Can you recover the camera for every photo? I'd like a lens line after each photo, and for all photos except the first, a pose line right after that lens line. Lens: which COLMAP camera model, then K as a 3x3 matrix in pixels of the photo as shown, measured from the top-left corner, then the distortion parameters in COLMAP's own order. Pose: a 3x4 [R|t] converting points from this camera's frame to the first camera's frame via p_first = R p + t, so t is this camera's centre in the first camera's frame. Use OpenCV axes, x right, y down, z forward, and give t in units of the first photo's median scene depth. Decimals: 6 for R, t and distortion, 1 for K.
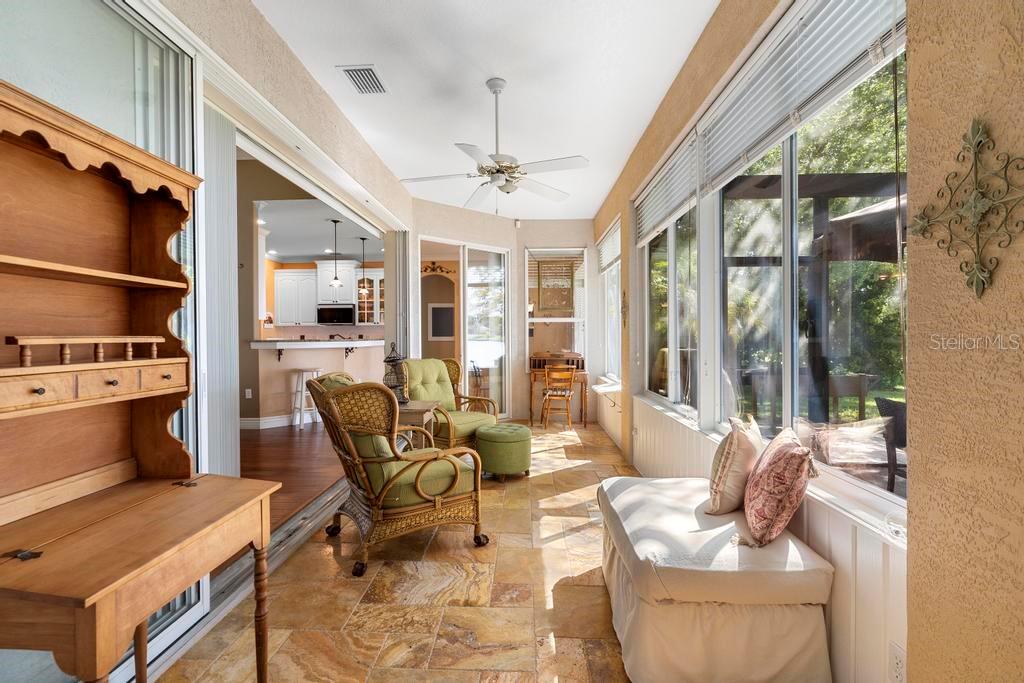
lens RADIAL K [[461.9, 0, 509.0], [0, 461.9, 339.0], [0, 0, 1]] dist [-0.009829, 0.003387]
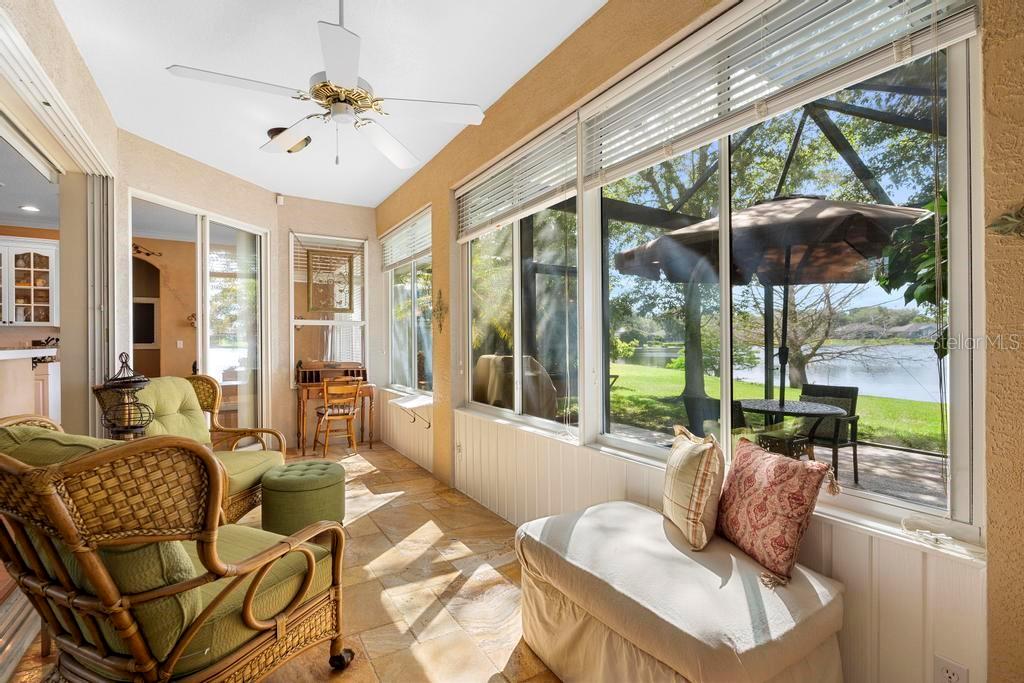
lens RADIAL K [[461.9, 0, 512.2], [0, 461.9, 342.9], [0, 0, 1]] dist [-0.009829, 0.003387]
pose [[0.832794, -0.001135, 0.553582, -0.137453], [0.004990, 0.999973, -0.005456, 0.000859], [-0.553561, 0.007306, 0.832777, 0.211338]]
